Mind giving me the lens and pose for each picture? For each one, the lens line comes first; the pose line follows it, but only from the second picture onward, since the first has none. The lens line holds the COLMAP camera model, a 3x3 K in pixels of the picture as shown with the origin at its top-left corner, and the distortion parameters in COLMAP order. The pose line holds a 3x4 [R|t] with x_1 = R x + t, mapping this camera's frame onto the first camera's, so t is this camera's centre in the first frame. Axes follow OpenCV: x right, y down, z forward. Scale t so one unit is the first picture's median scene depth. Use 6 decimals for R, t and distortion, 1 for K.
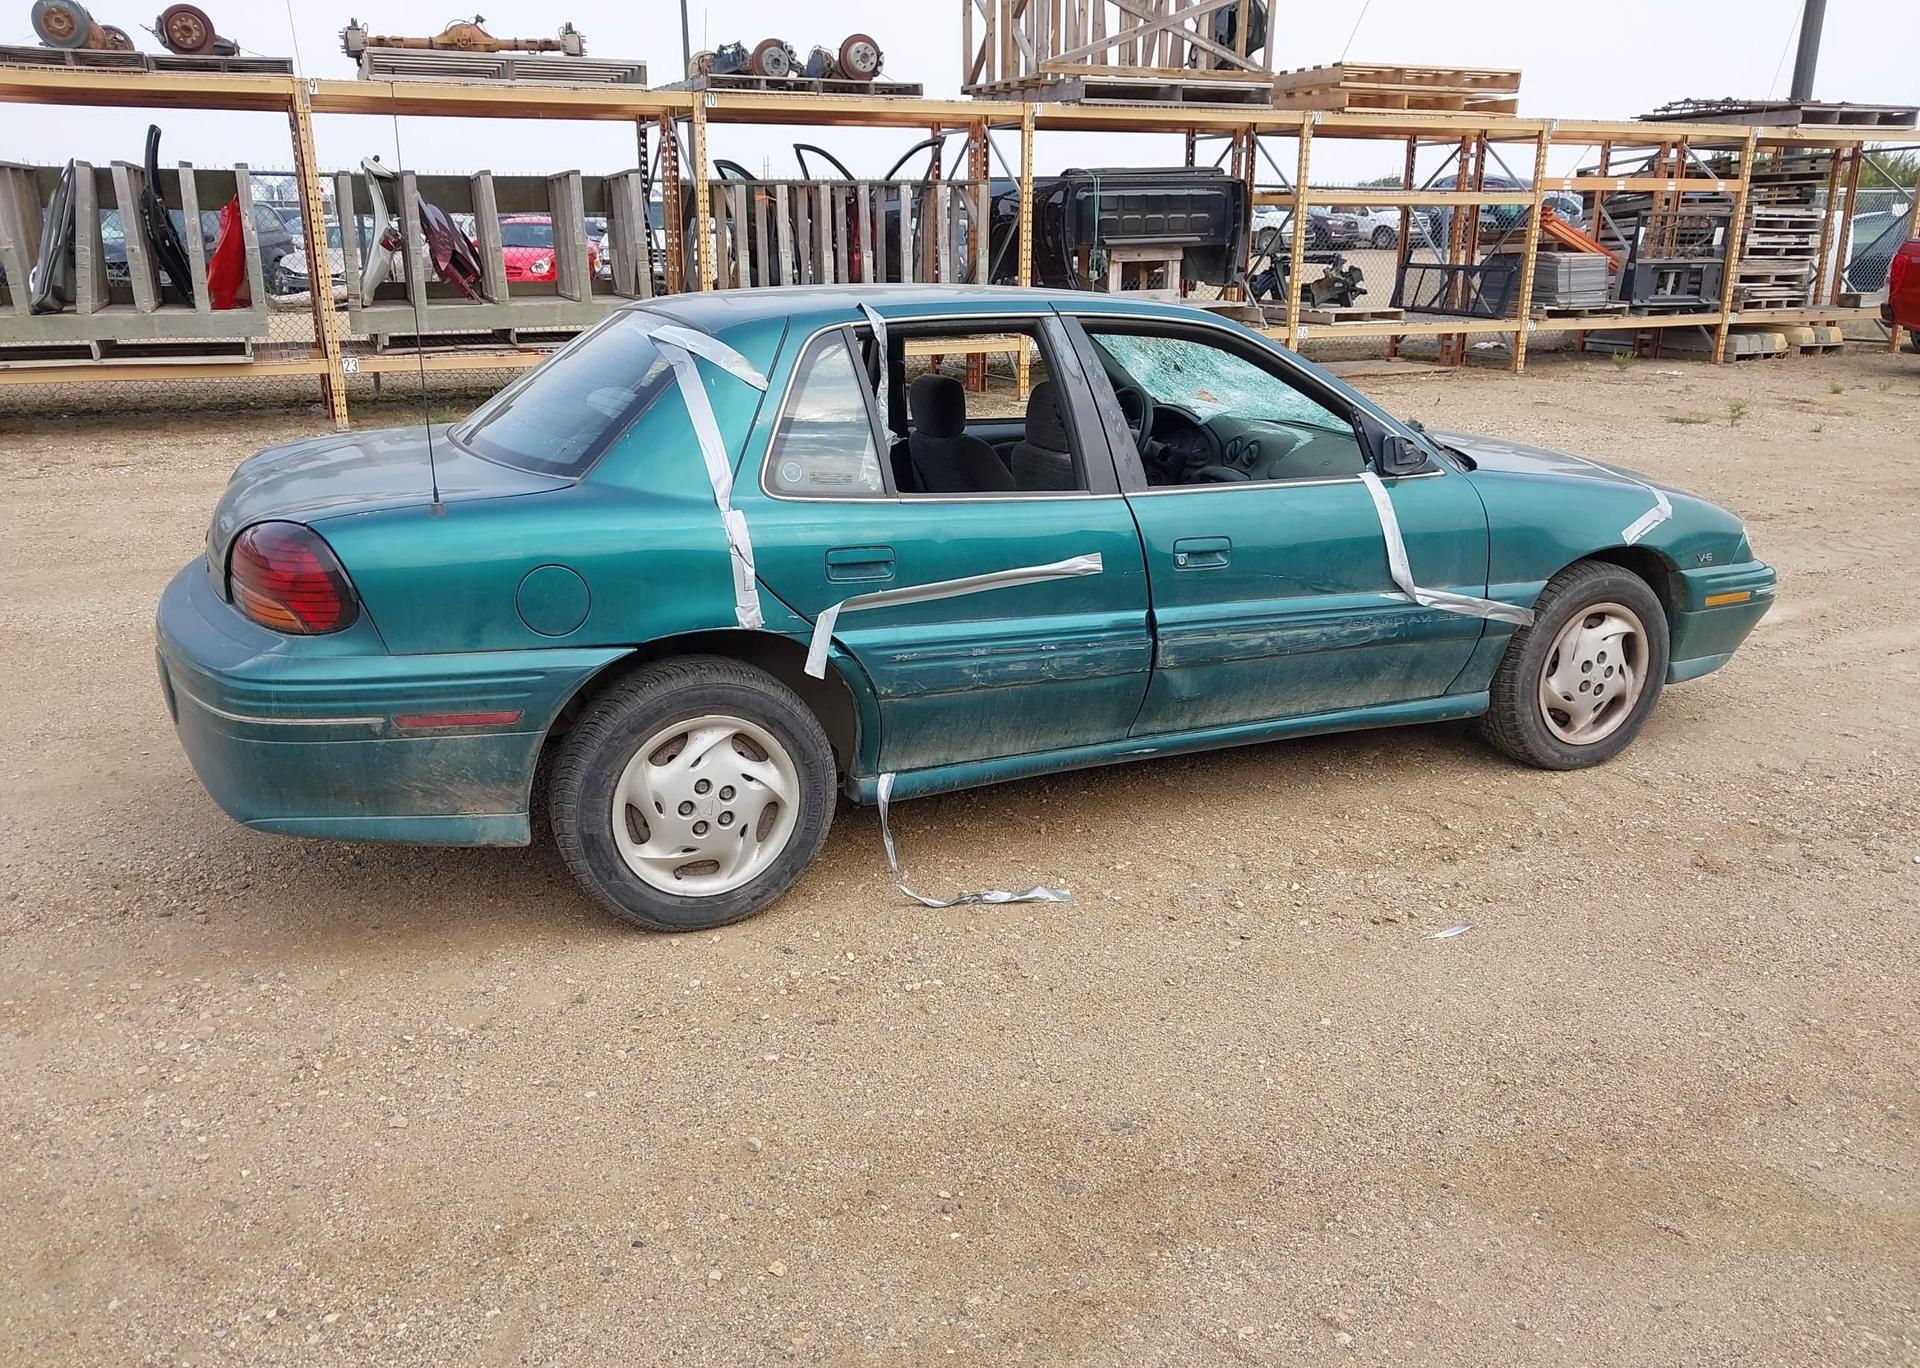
lens RADIAL K [[1520.8, 0, 934.4], [0, 1520.8, 688.4], [0, 0, 1]] dist [-0.002893, 0.019421]
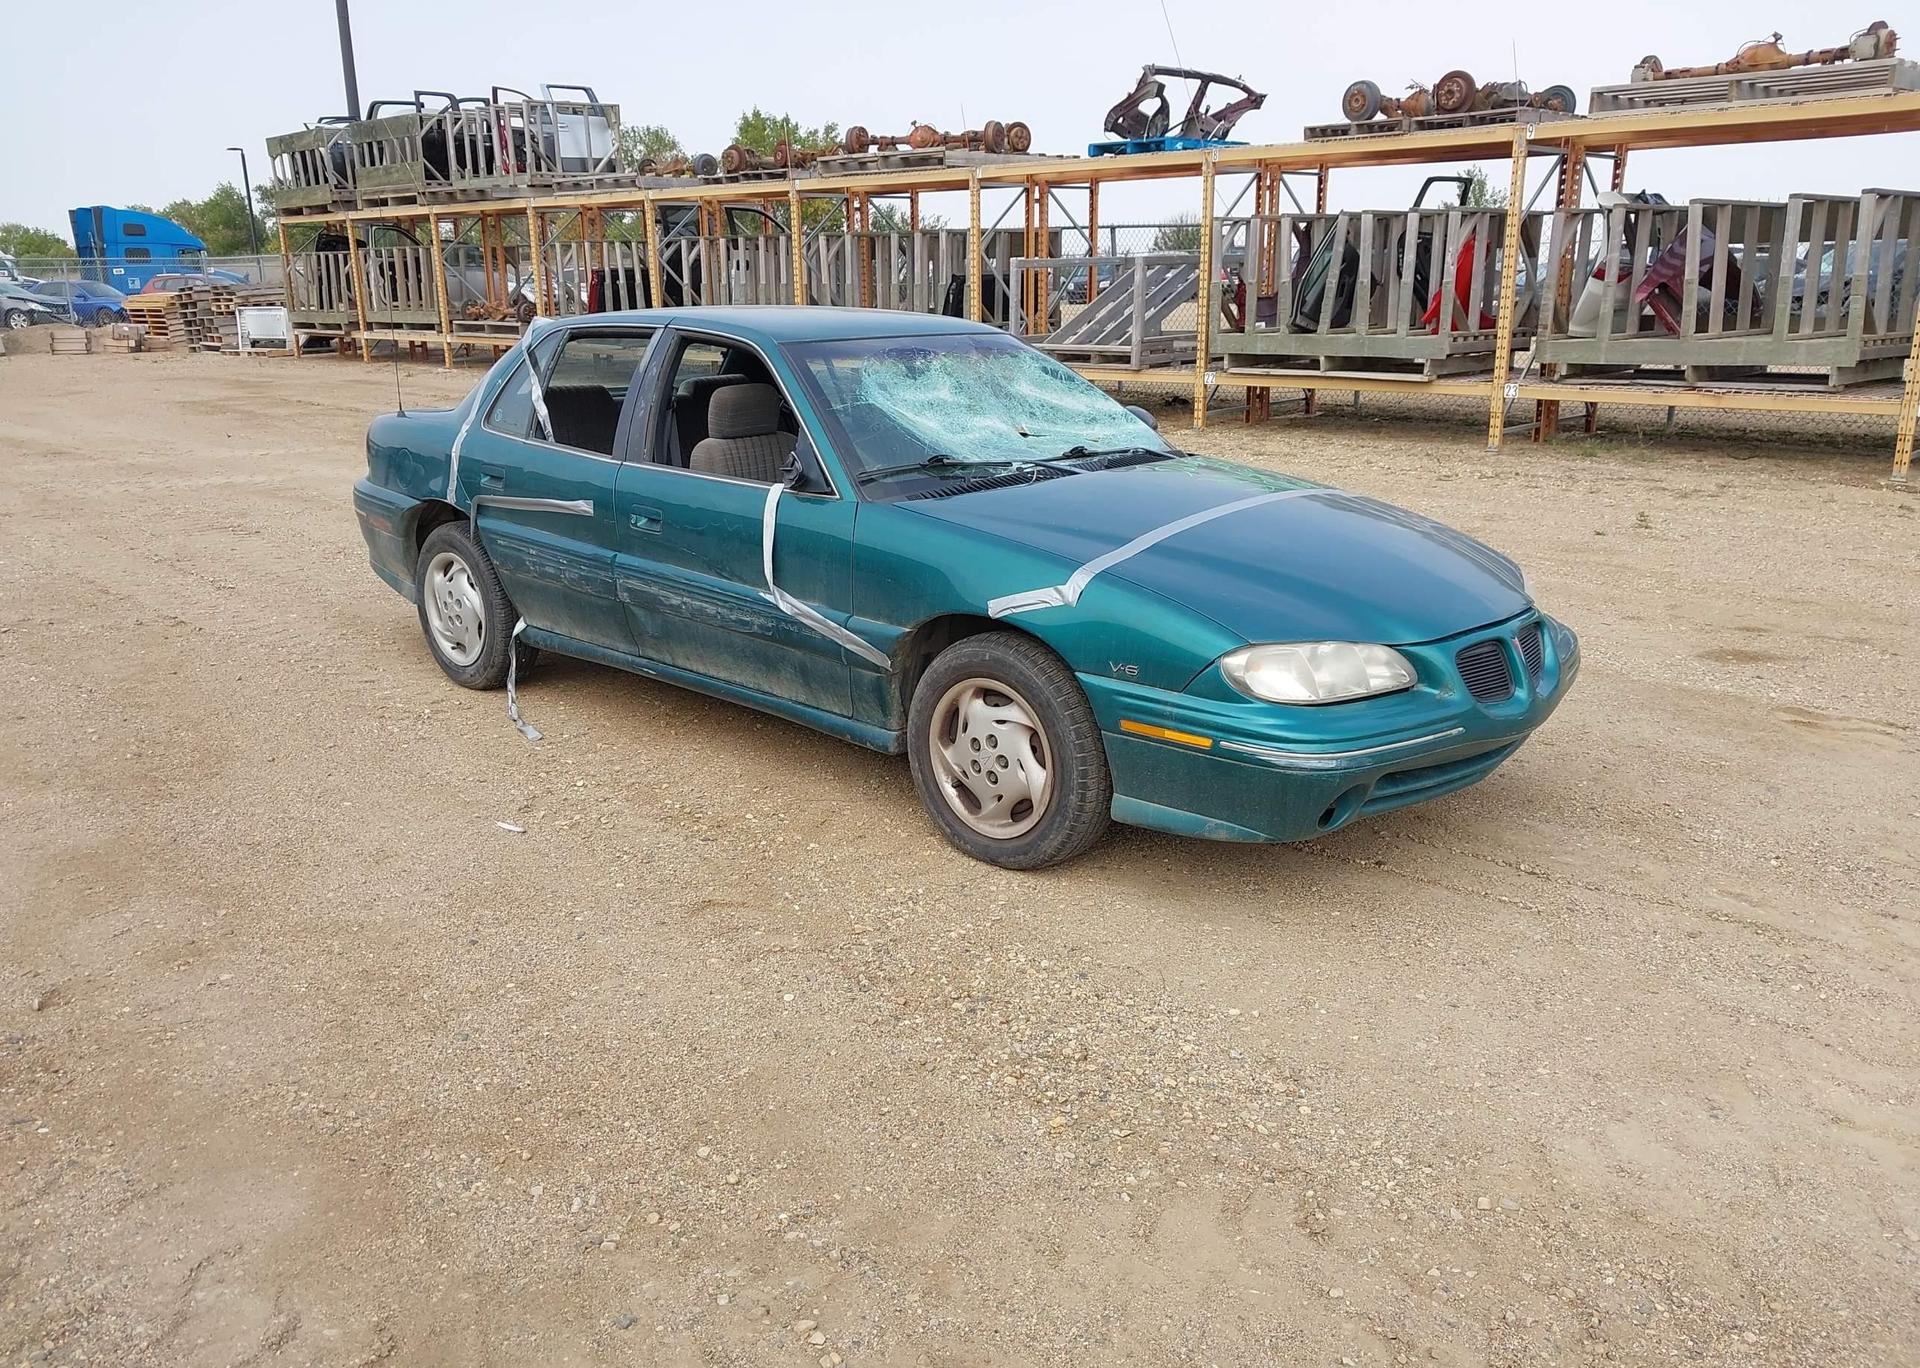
lens RADIAL K [[1520.8, 0, 934.4], [0, 1520.8, 688.4], [0, 0, 1]] dist [-0.002893, 0.019421]
pose [[0.373360, 0.239485, -0.896242, 0.448964], [-0.257860, 0.954823, 0.147719, -0.063546], [0.891129, 0.175953, 0.418246, 0.221968]]
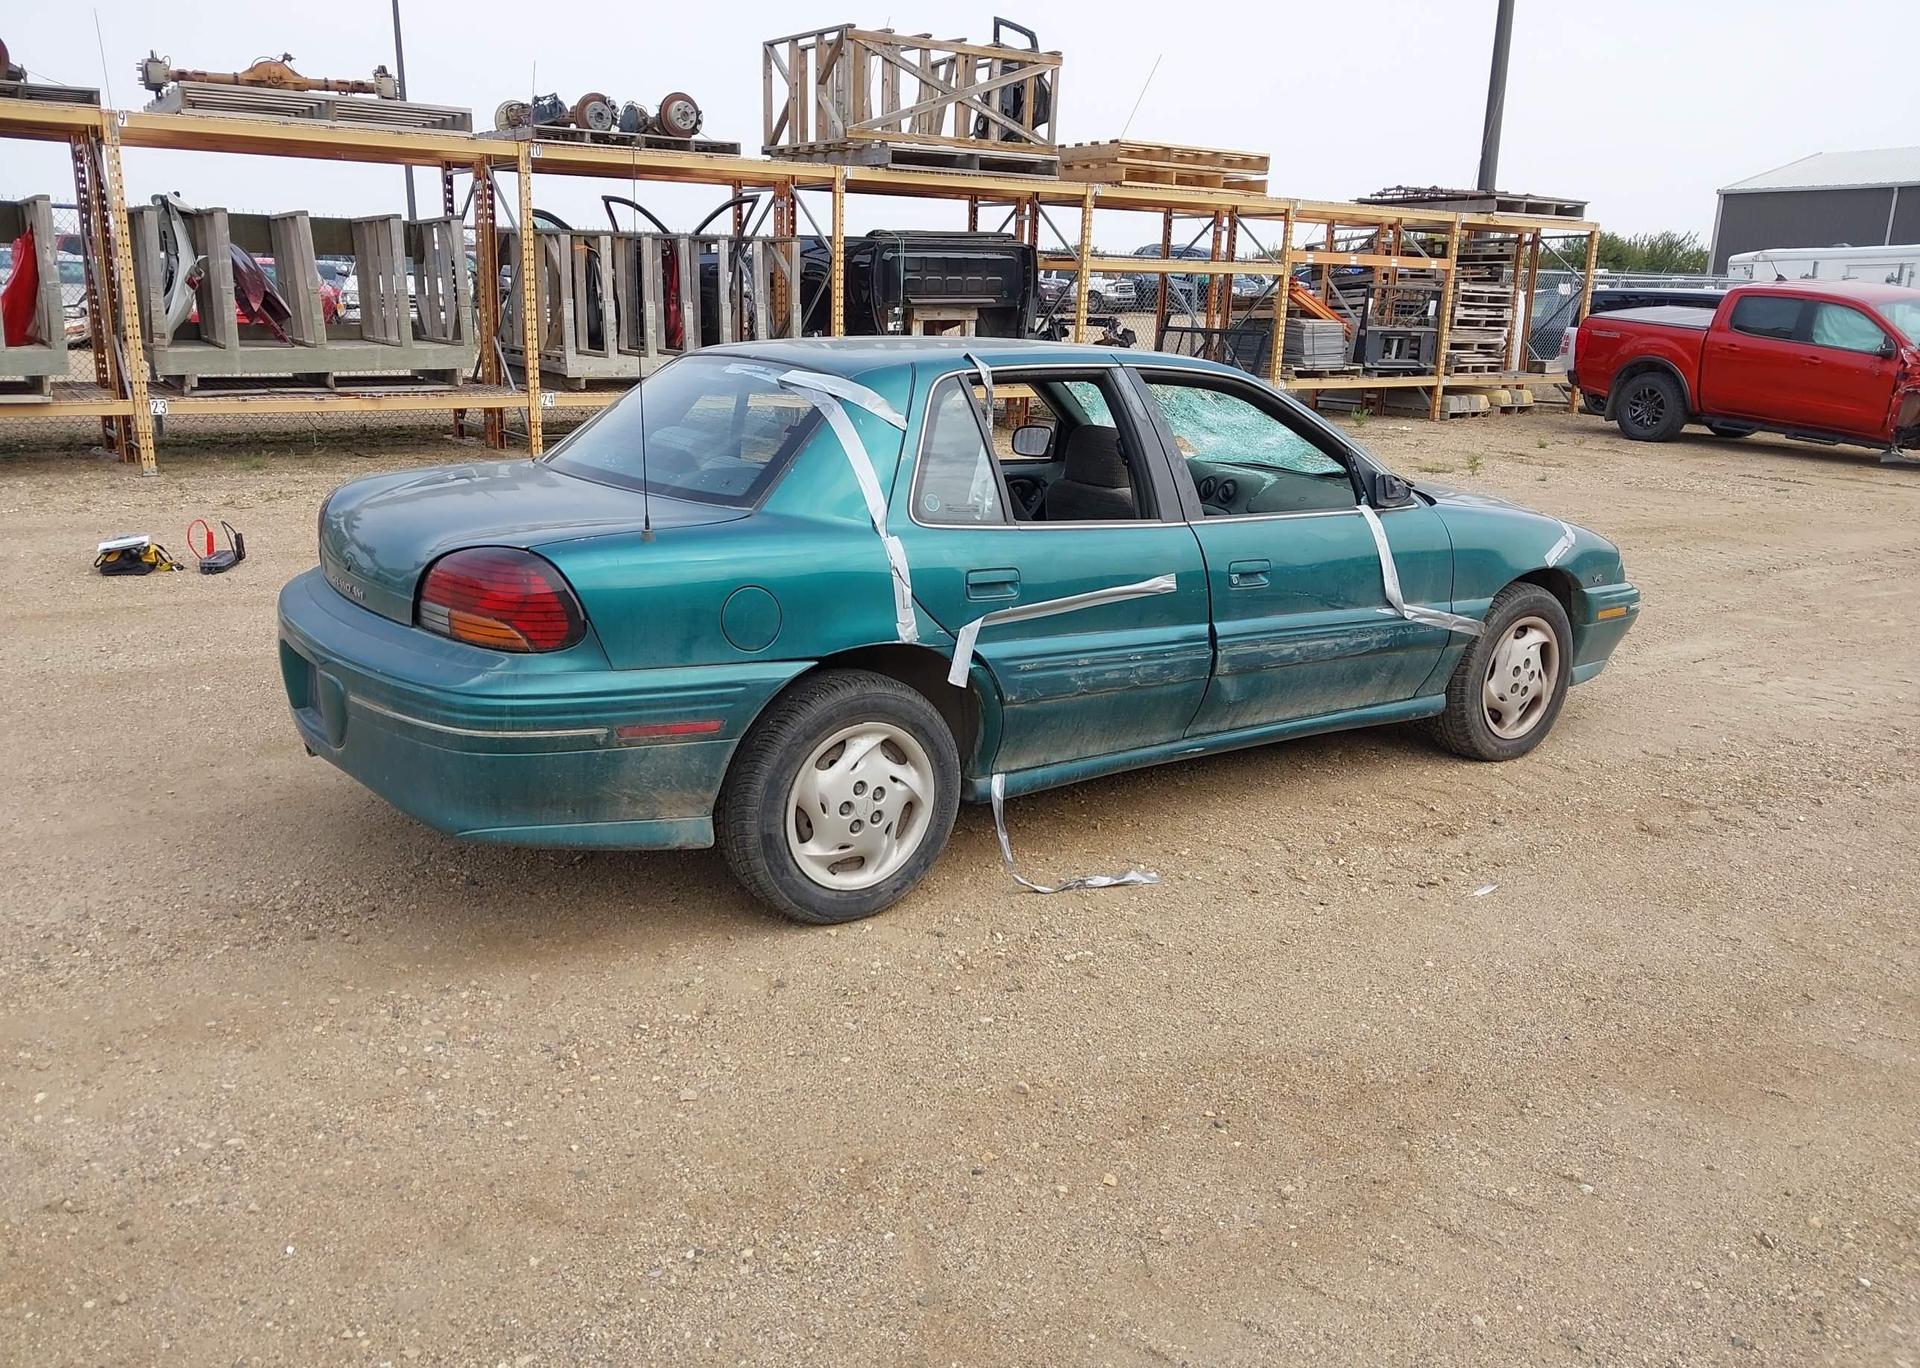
lens RADIAL K [[1514.7, 0, 931.9], [0, 1514.7, 686.2], [0, 0, 1]] dist [0.014311, 0.001972]
pose [[0.981938, -0.023086, 0.187791, -0.086775], [0.029567, 0.999057, -0.031784, 0.007781], [-0.186880, 0.036762, 0.981695, -0.024111]]
